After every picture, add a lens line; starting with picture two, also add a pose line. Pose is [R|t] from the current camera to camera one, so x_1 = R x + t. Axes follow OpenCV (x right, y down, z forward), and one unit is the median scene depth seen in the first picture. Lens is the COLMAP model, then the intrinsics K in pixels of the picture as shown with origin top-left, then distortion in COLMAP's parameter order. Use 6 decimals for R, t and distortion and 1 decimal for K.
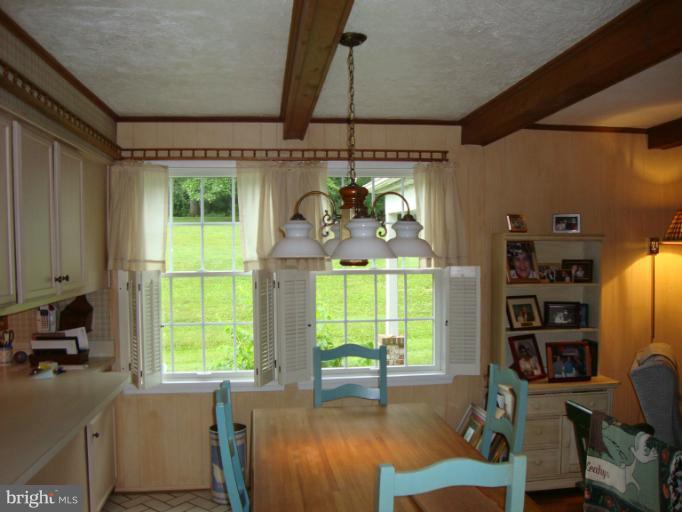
lens RADIAL K [[607.7, 0, 339.8], [0, 607.7, 254.4], [0, 0, 1]] dist [-0.167702, 0.099010]
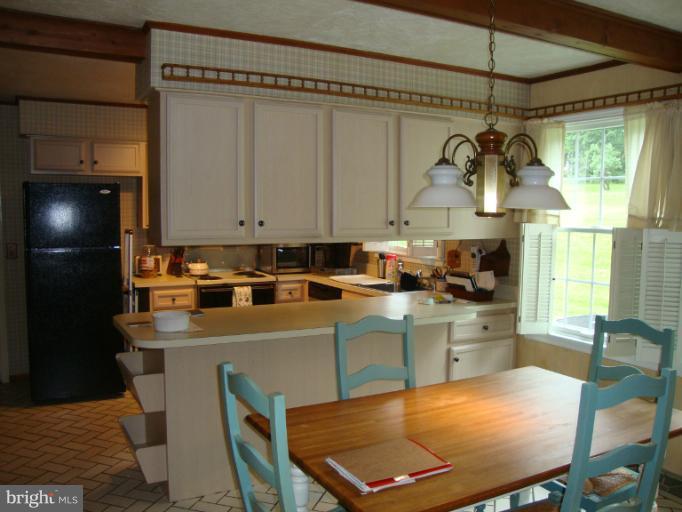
lens RADIAL K [[607.7, 0, 340.4], [0, 607.7, 257.5], [0, 0, 1]] dist [-0.167702, 0.099010]
pose [[0.369396, 0.087463, -0.925147, 0.523559], [-0.021945, 0.996104, 0.085409, 0.004576], [0.929013, -0.011247, 0.369876, 0.292633]]
